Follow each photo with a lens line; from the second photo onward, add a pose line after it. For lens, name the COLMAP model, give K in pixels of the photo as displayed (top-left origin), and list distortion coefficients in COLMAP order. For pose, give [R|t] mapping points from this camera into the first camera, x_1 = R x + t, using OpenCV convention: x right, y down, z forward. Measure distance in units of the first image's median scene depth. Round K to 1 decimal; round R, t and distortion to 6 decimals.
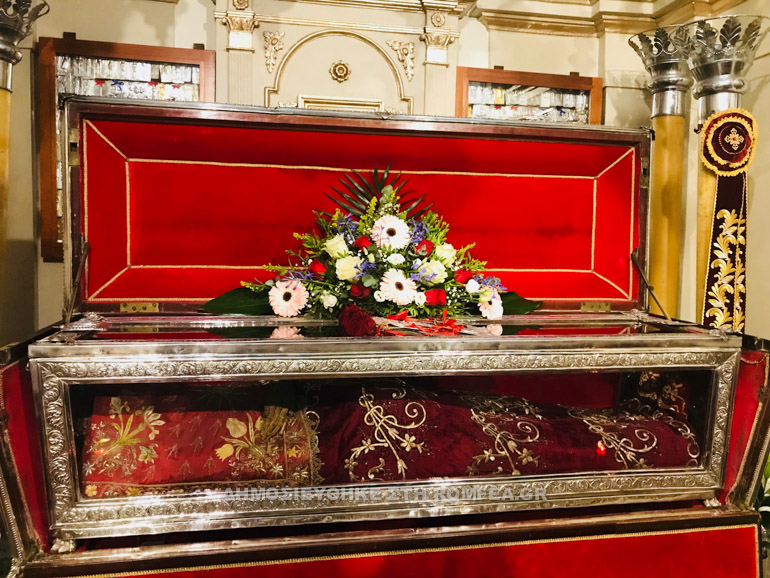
lens RADIAL K [[630.6, 0, 385.0], [0, 630.6, 289.0], [0, 0, 1]] dist [0.003784, -0.004540]
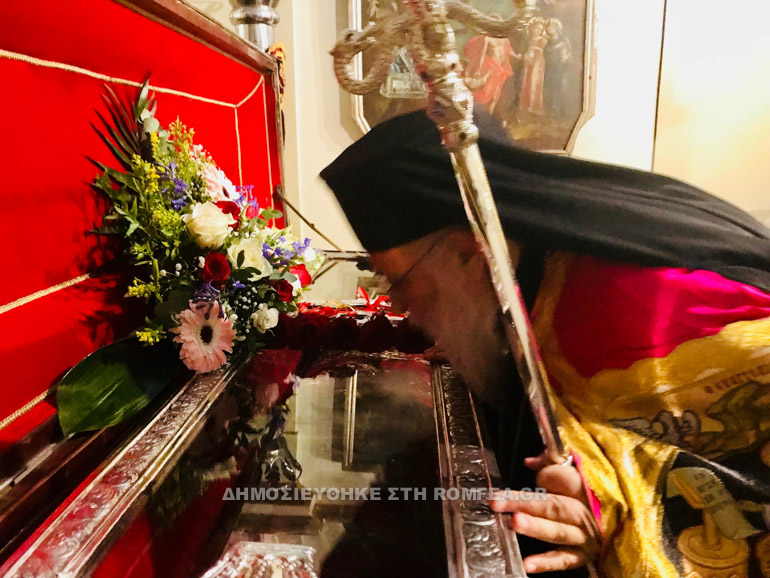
lens RADIAL K [[630.6, 0, 385.0], [0, 630.6, 289.0], [0, 0, 1]] dist [0.003784, -0.004540]
pose [[0.229839, -0.226979, 0.946390, -0.543837], [0.073600, 0.973692, 0.215653, -0.113062], [-0.970442, 0.020089, 0.240498, 0.648584]]
